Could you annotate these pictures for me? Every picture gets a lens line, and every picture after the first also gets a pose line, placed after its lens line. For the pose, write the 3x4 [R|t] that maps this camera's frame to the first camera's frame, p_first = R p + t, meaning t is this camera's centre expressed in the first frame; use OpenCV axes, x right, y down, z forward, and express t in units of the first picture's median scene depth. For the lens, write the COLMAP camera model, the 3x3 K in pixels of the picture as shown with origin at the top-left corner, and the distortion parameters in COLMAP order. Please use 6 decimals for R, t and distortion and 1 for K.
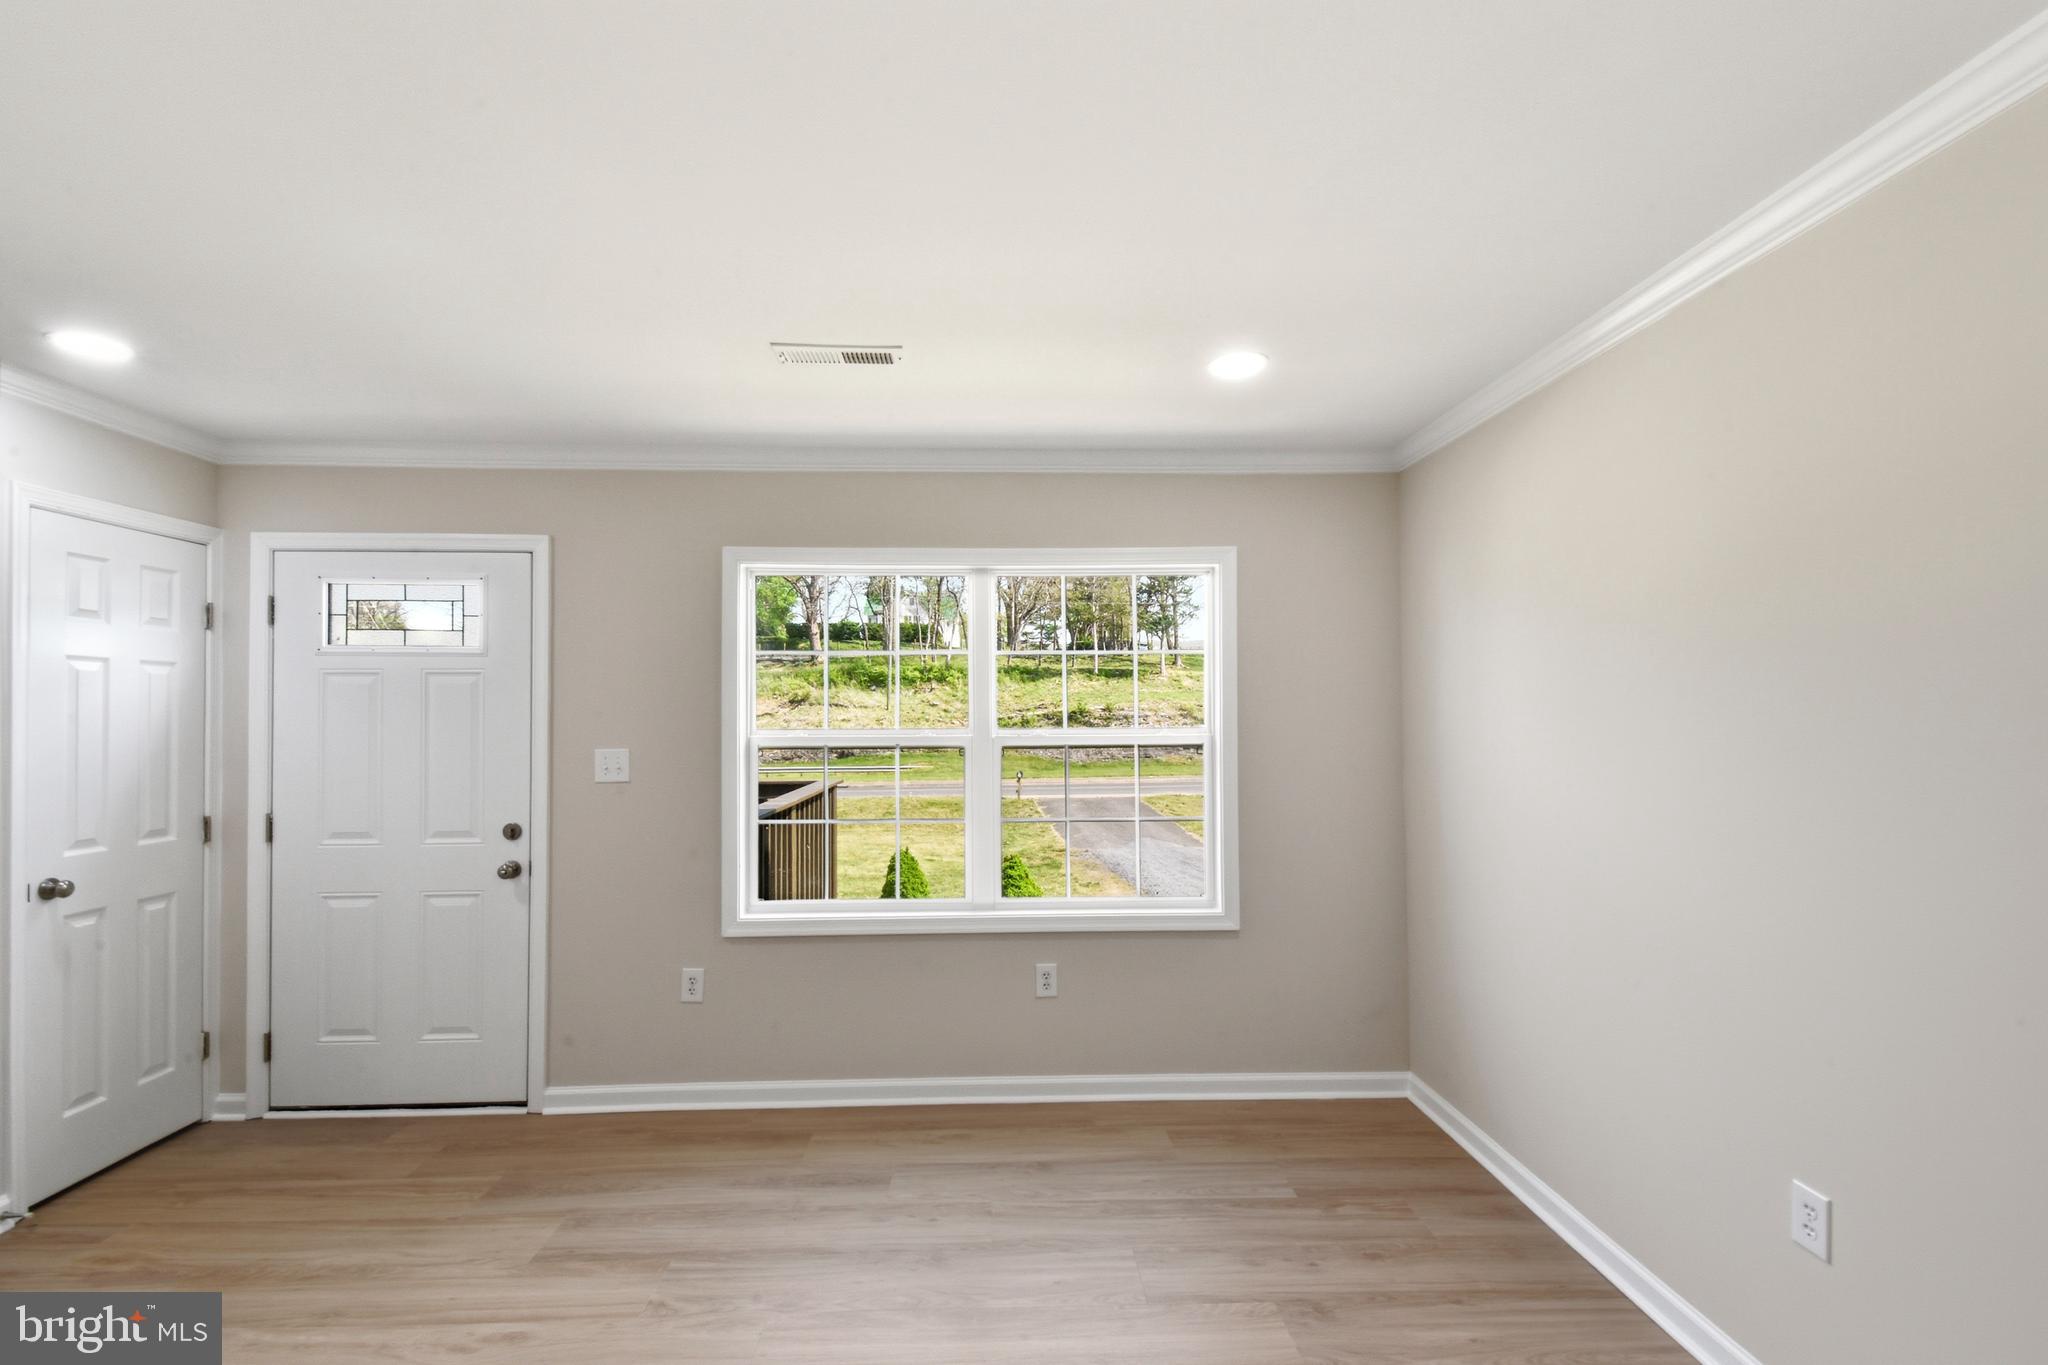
lens RADIAL K [[920.6, 0, 1024.0], [0, 920.6, 682.5], [0, 0, 1]] dist [0.019832, -0.000295]
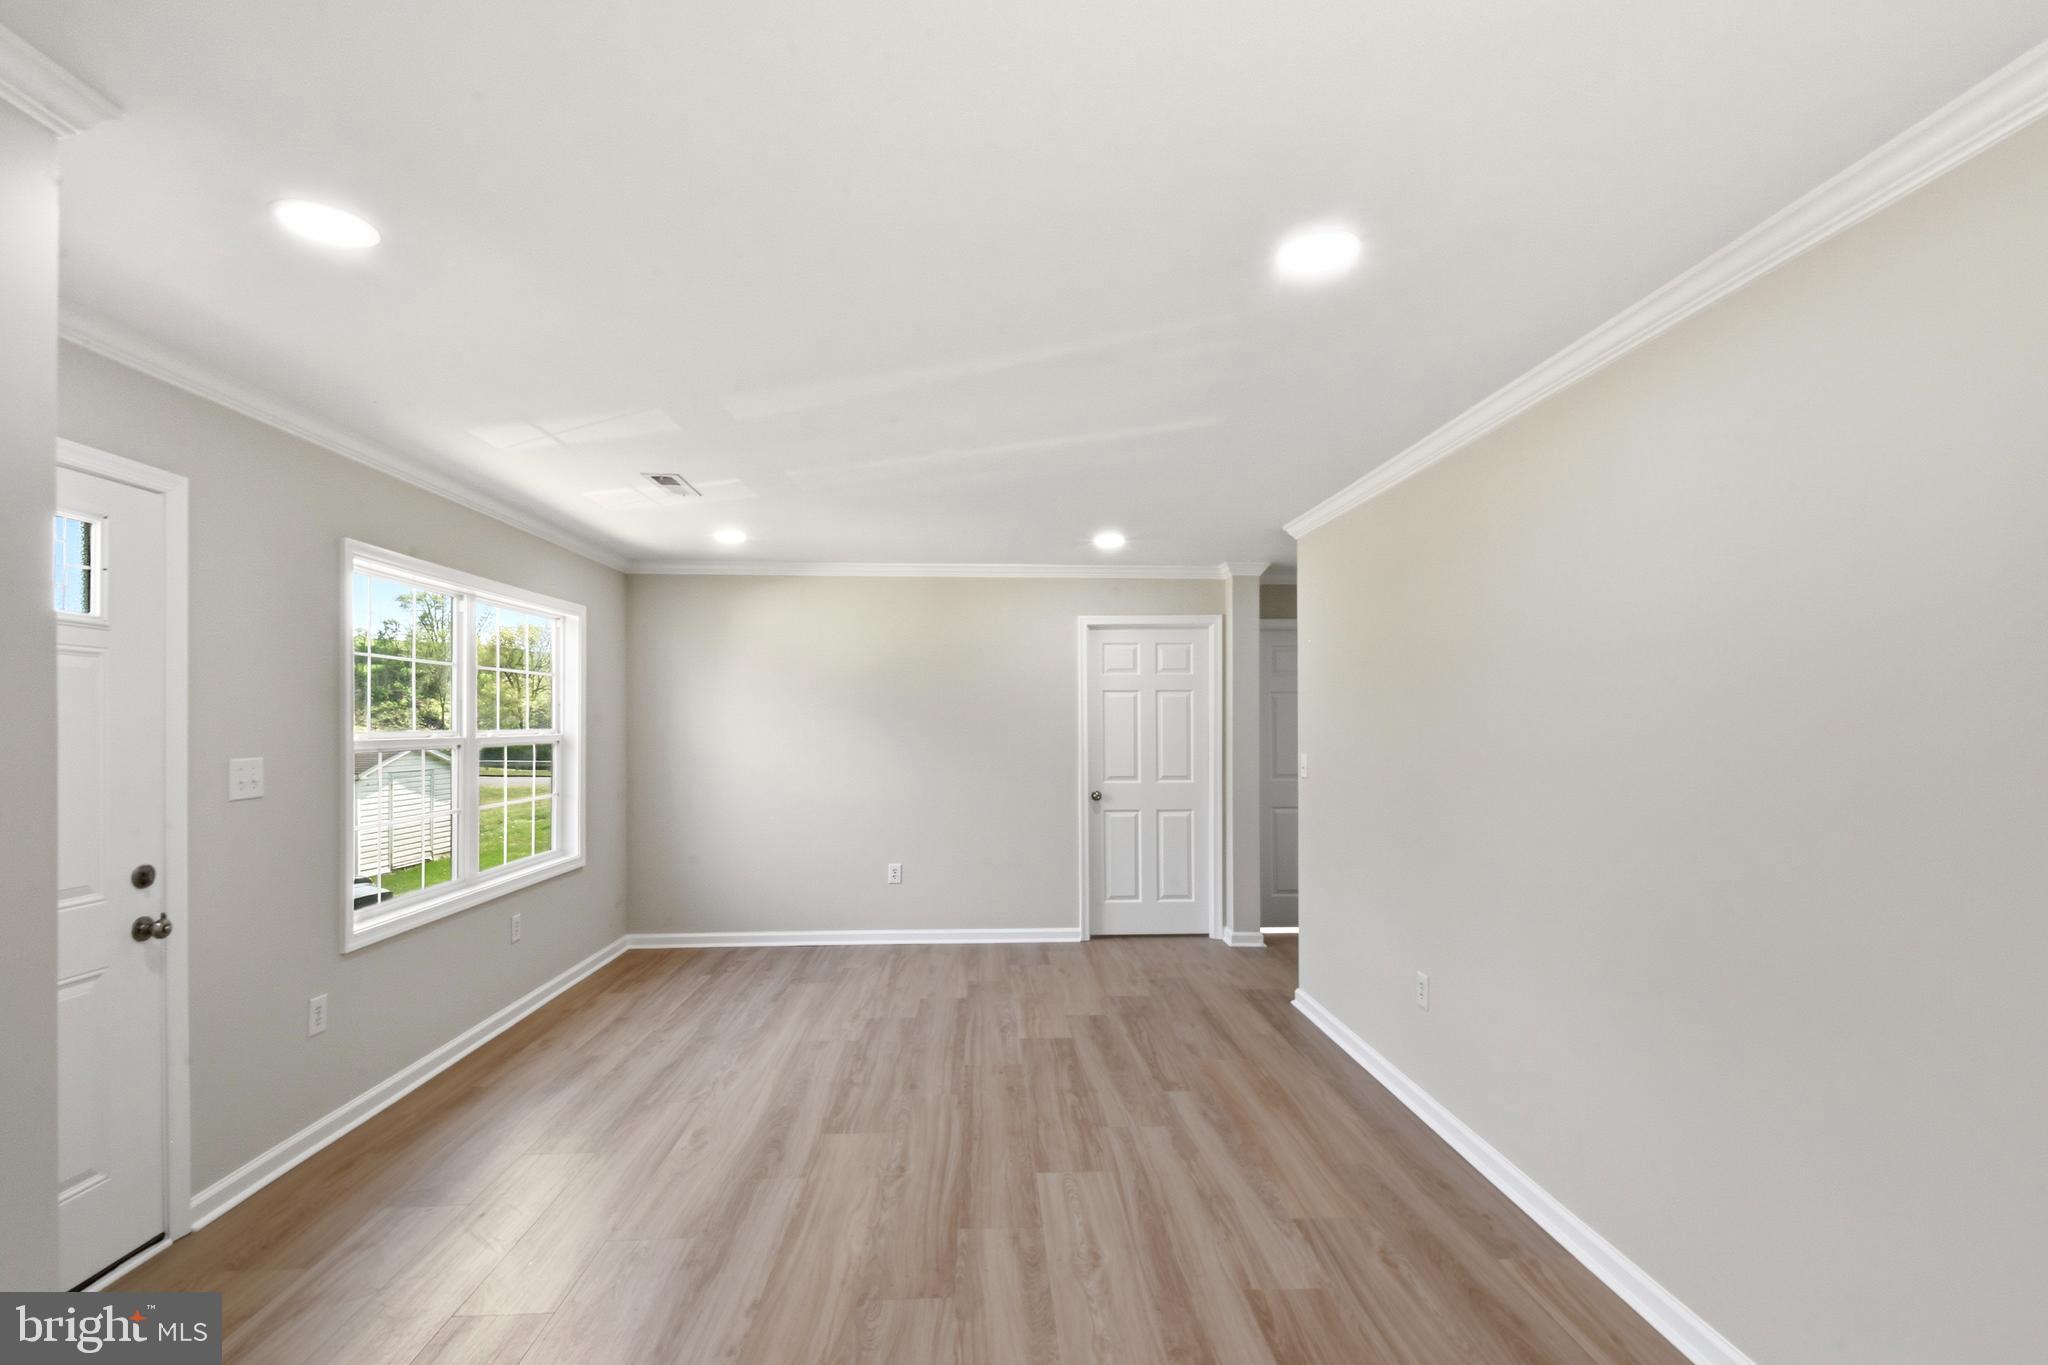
lens RADIAL K [[910.0, 0, 1032.8], [0, 910.0, 672.5], [0, 0, 1]] dist [0.021352, -0.029350]
pose [[-0.030054, 0.057098, 0.997916, -1.394512], [-0.029352, 0.997886, -0.057980, 0.024577], [-0.999117, -0.031034, -0.028315, 0.361040]]
